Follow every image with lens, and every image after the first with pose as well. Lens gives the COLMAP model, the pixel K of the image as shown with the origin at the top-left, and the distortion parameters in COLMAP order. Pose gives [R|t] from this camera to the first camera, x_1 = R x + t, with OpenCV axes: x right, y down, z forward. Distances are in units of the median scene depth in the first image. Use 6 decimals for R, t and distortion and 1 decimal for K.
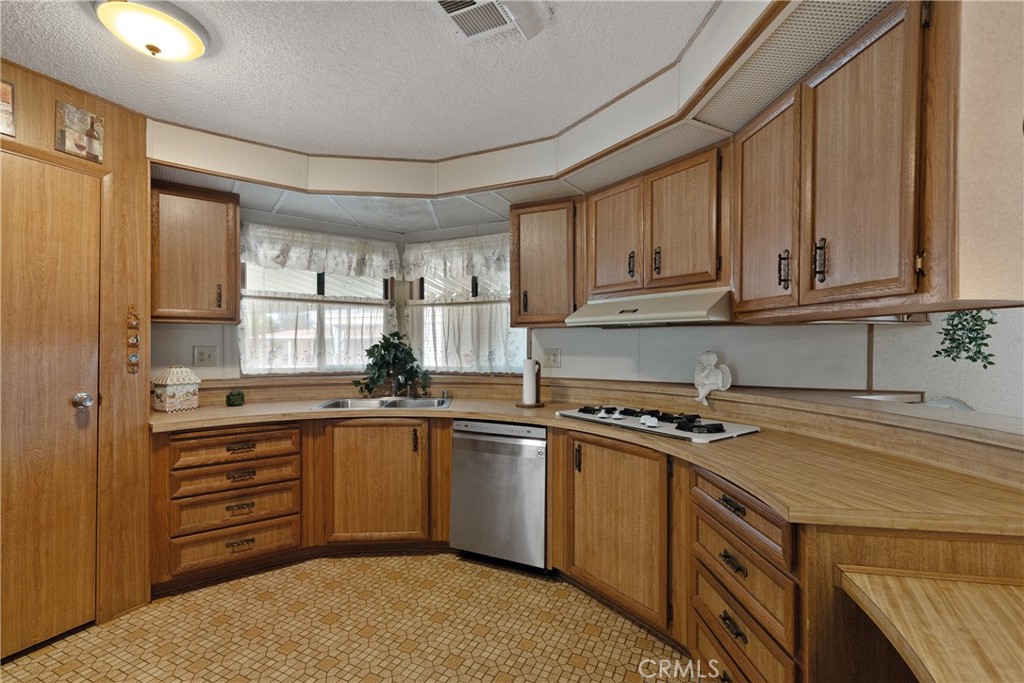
lens RADIAL K [[456.7, 0, 514.9], [0, 456.7, 347.2], [0, 0, 1]] dist [0.007089, -0.000763]
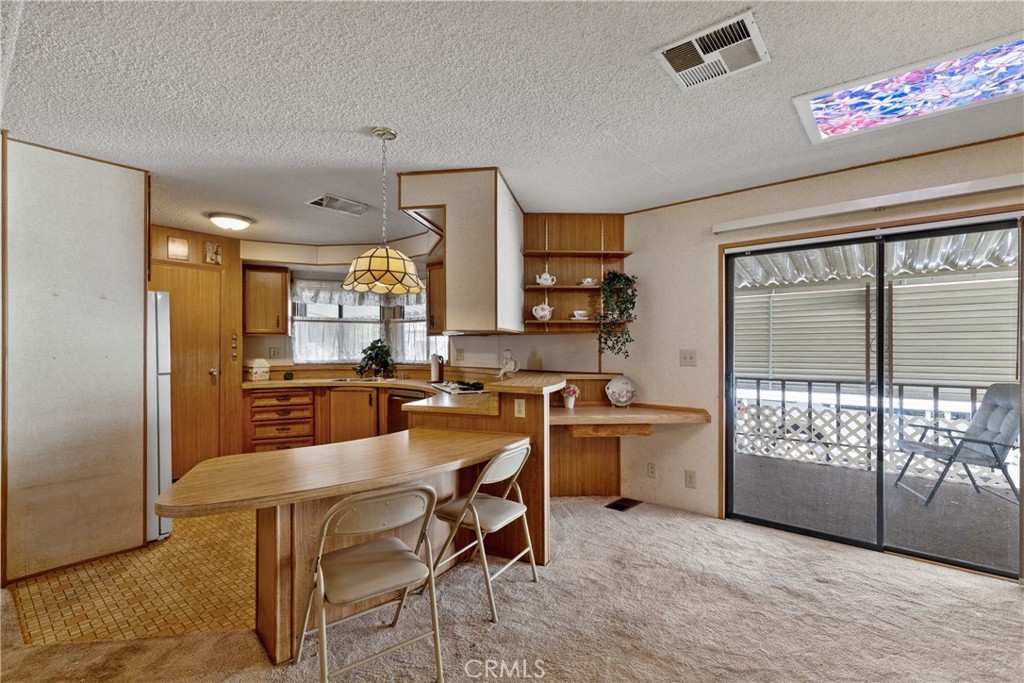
lens RADIAL K [[456.7, 0, 514.9], [0, 456.7, 347.2], [0, 0, 1]] dist [0.007089, -0.000763]
pose [[0.969809, -0.004005, -0.243832, 0.912150], [0.003492, 0.999991, -0.002535, 0.004091], [0.243840, 0.001607, 0.969814, -0.716447]]
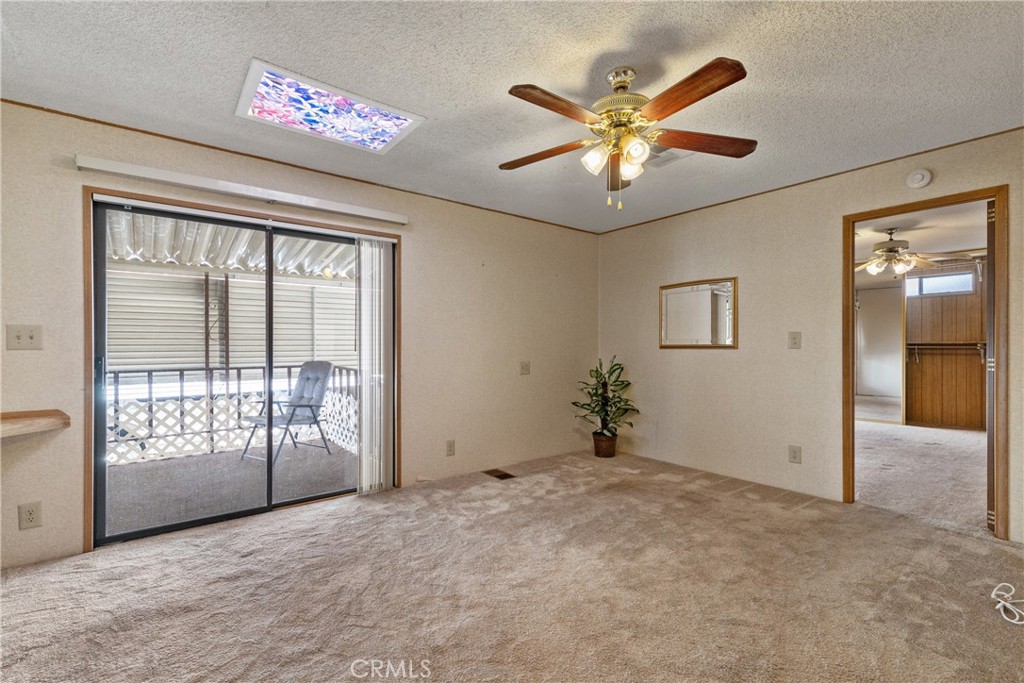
lens RADIAL K [[456.7, 0, 514.9], [0, 456.7, 347.2], [0, 0, 1]] dist [0.007089, -0.000763]
pose [[0.445777, -0.007756, 0.895110, 0.667427], [0.004654, 0.999969, 0.006347, 0.058297], [-0.895132, 0.001337, 0.445800, -0.545716]]
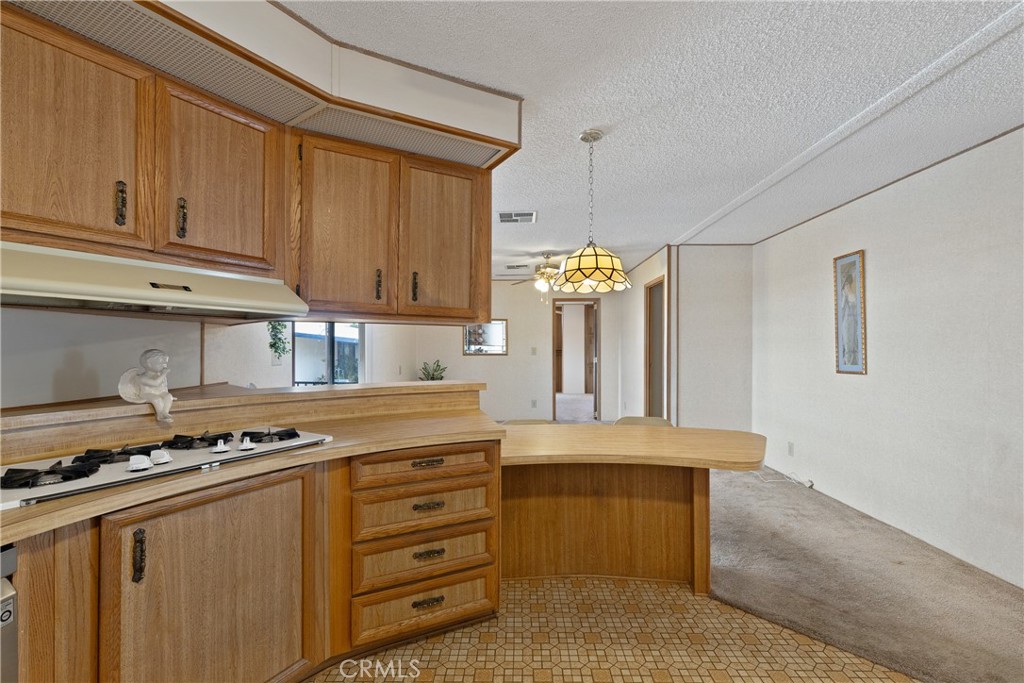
lens RADIAL K [[456.7, 0, 514.9], [0, 456.7, 347.2], [0, 0, 1]] dist [0.007089, -0.000763]
pose [[-0.417560, -0.005964, 0.908630, -0.508691], [-0.001286, 0.999981, 0.005972, -0.000205], [-0.908649, 0.001325, -0.417560, 0.812563]]
